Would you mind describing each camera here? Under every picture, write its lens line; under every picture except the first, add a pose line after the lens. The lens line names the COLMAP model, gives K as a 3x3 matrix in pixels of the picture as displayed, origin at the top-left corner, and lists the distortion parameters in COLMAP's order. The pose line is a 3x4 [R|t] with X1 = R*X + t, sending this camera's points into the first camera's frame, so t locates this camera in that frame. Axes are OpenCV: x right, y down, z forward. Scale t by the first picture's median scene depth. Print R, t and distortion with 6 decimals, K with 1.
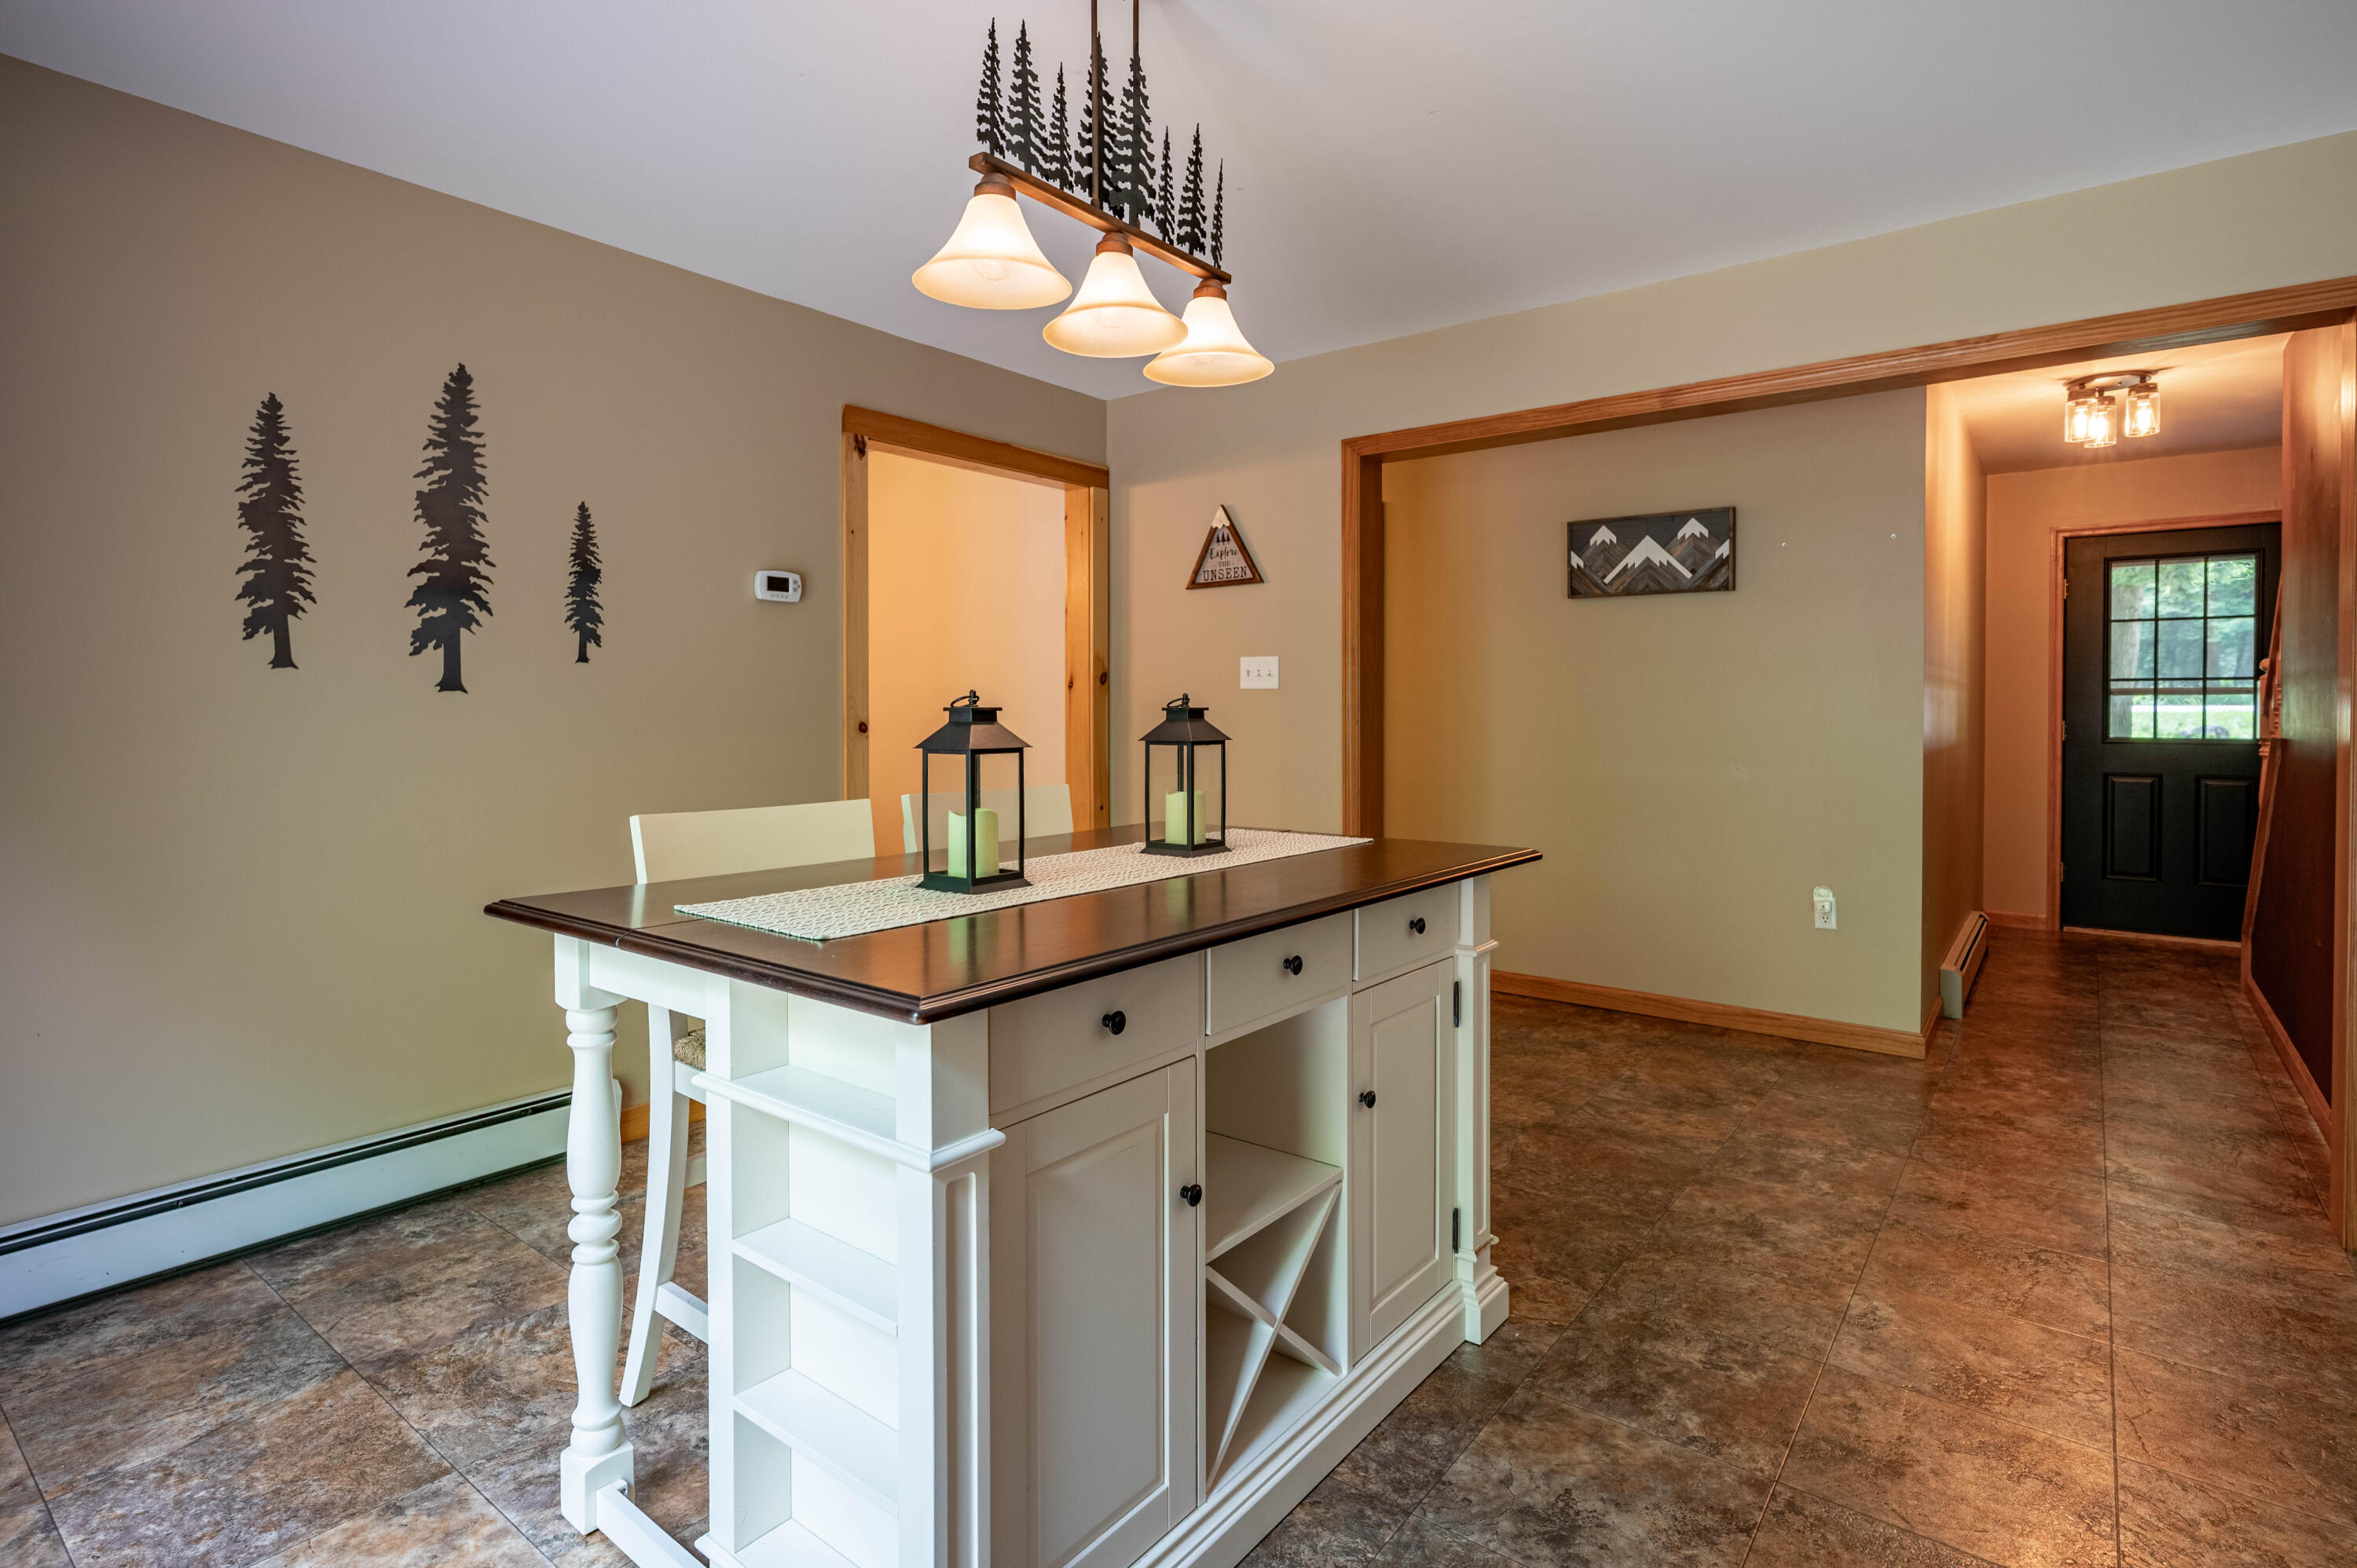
lens RADIAL K [[1145.0, 0, 1162.9], [0, 1145.0, 716.3], [0, 0, 1]] dist [0.002397, 0.000542]
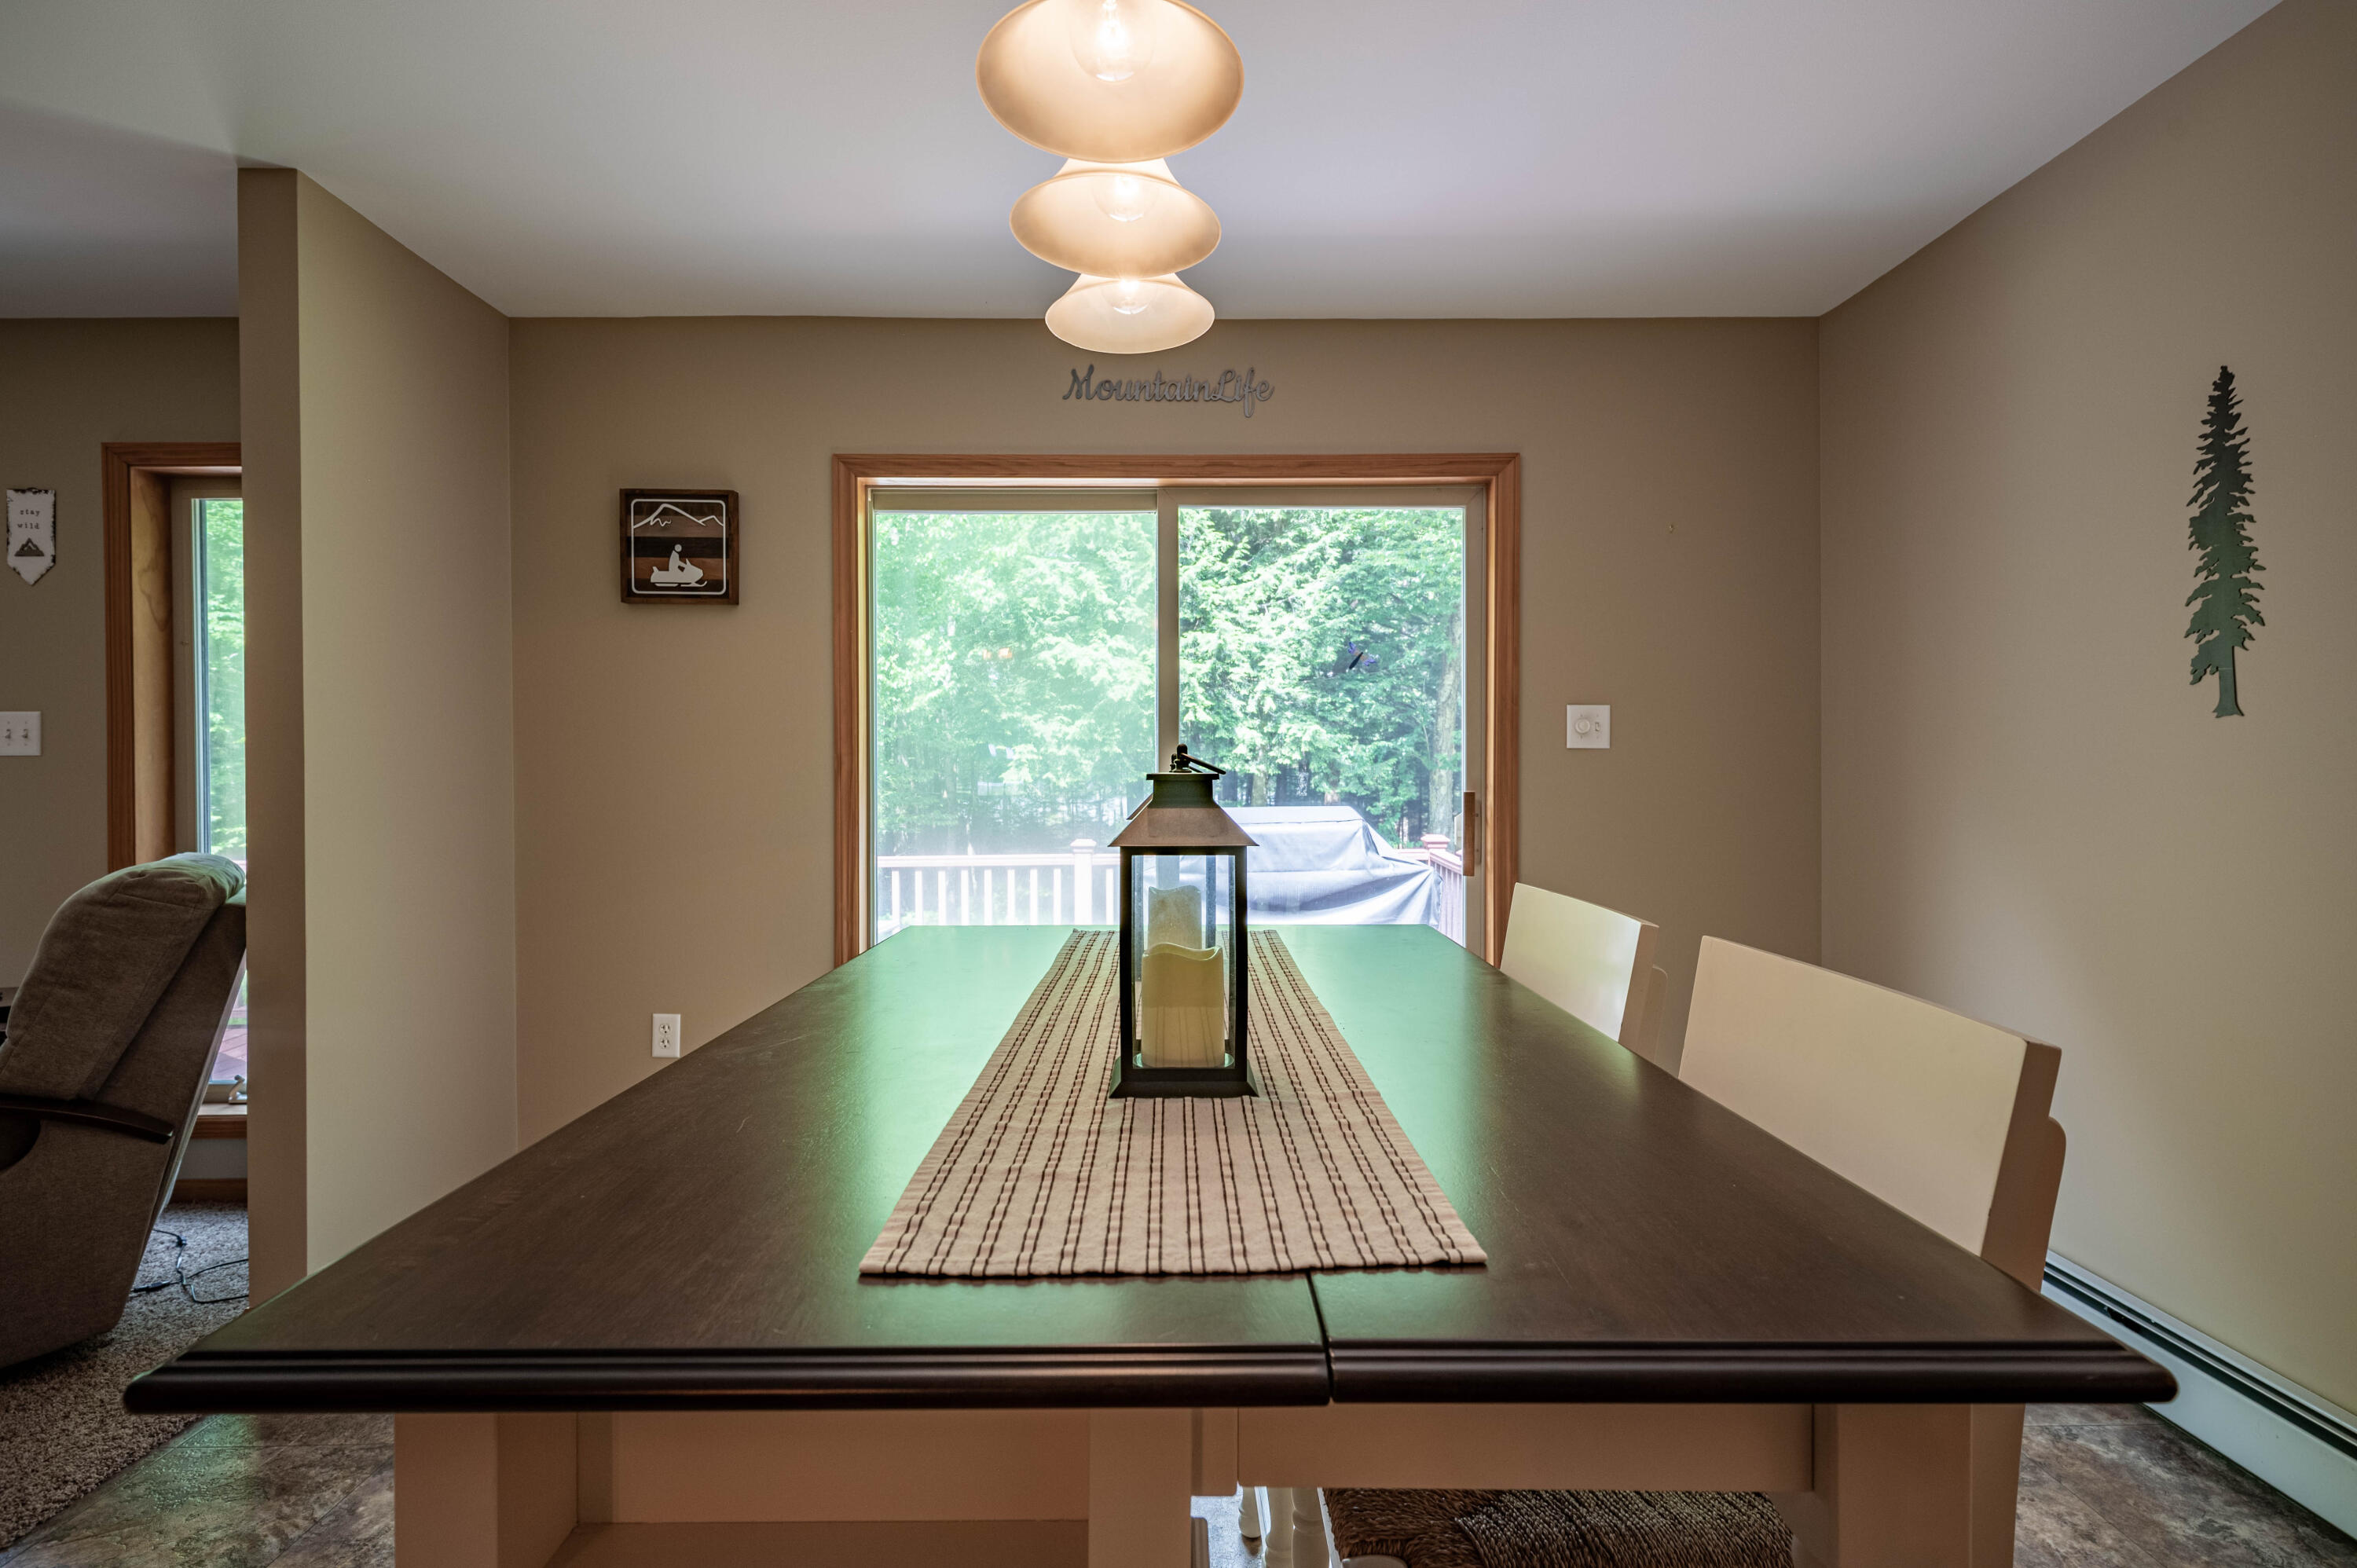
lens RADIAL K [[1145.0, 0, 1172.2], [0, 1145.0, 783.1], [0, 0, 1]] dist [0.002397, 0.000542]
pose [[-0.762891, 0.011608, -0.646423, 0.282898], [0.002030, 0.999877, 0.015560, -0.010957], [0.646524, 0.010558, -0.762821, 1.149897]]
